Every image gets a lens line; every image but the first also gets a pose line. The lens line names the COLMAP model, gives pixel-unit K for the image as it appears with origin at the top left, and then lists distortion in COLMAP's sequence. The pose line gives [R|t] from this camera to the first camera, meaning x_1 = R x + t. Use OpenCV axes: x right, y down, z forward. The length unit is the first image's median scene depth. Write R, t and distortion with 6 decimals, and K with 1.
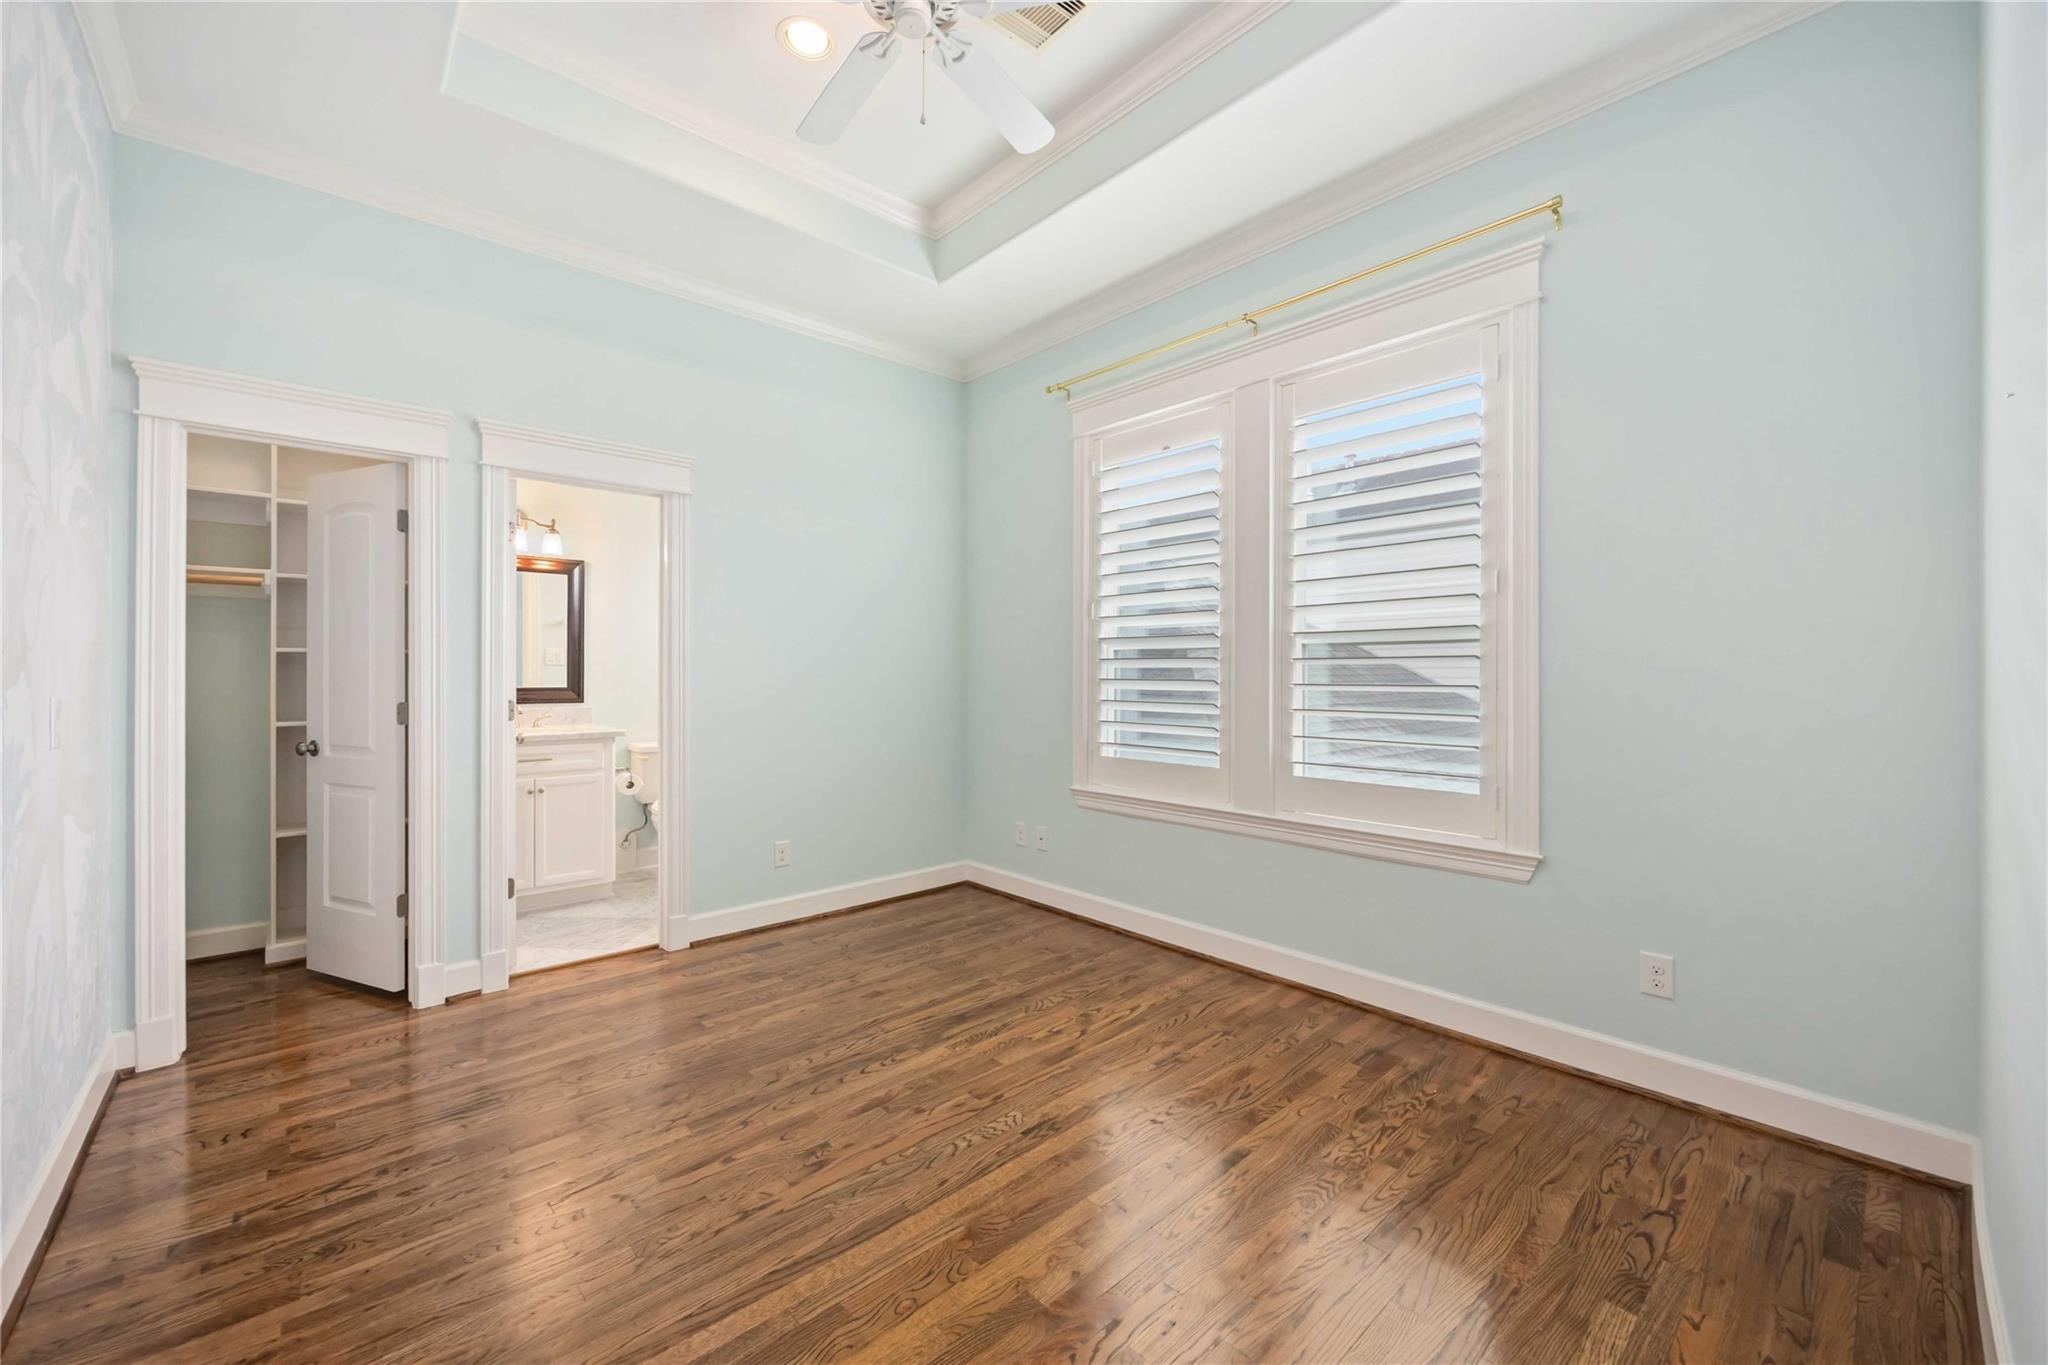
lens RADIAL K [[790.4, 0, 1025.4], [0, 790.4, 674.3], [0, 0, 1]] dist [-0.000976, 0.000029]
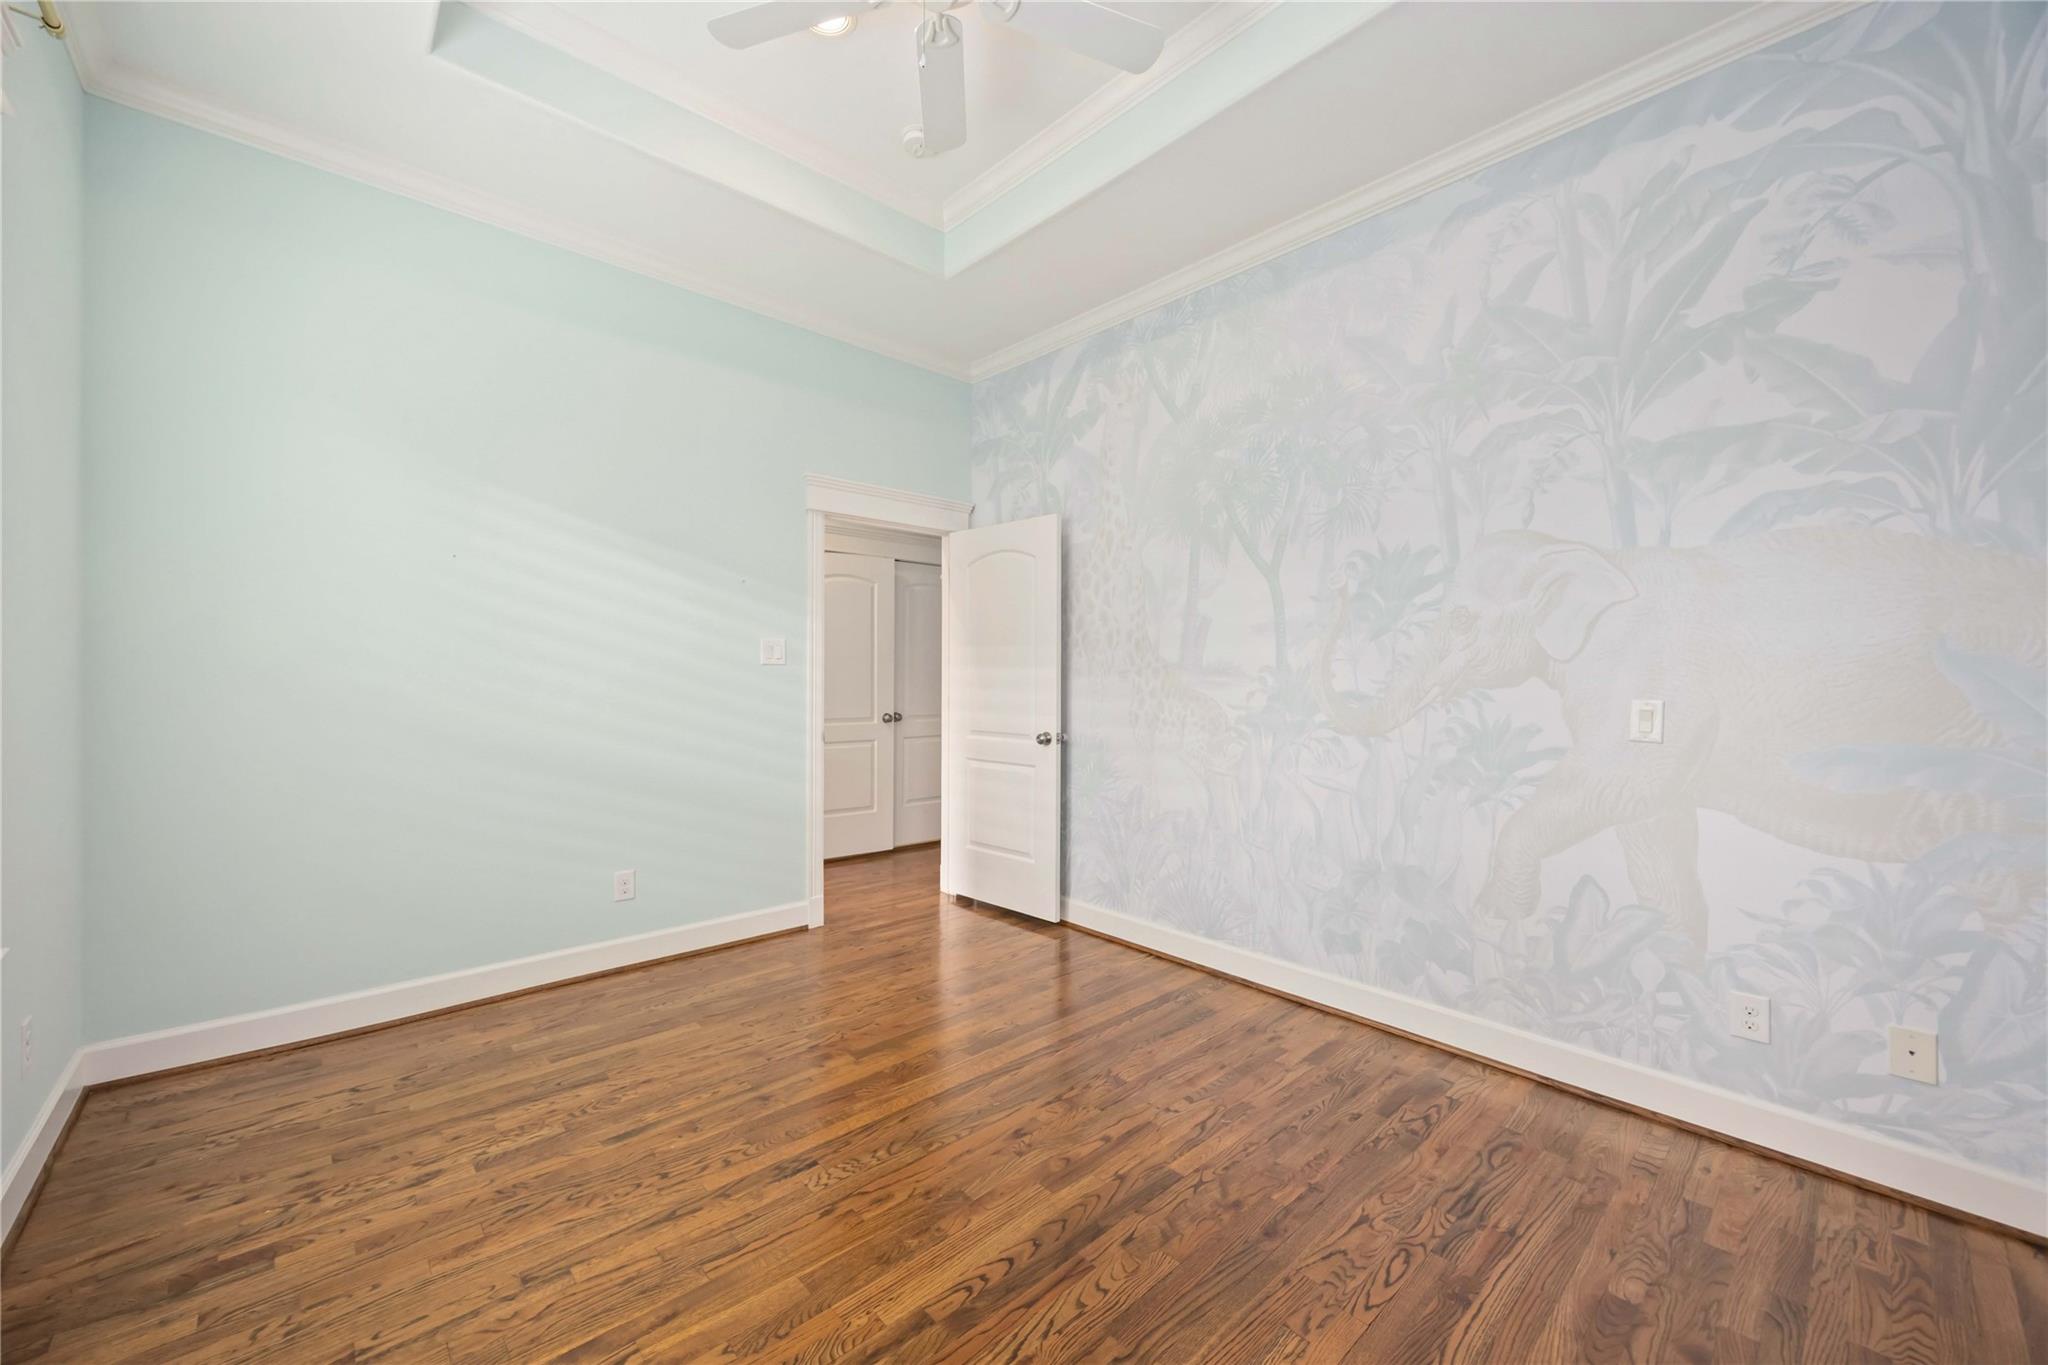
lens RADIAL K [[790.4, 0, 1022.3], [0, 790.4, 678.8], [0, 0, 1]] dist [-0.000976, 0.000029]
pose [[-1.000000, -0.000129, -0.000908, -0.254990], [-0.000132, 0.999994, 0.003590, -0.003615], [0.000907, 0.003590, -0.999993, 1.988019]]
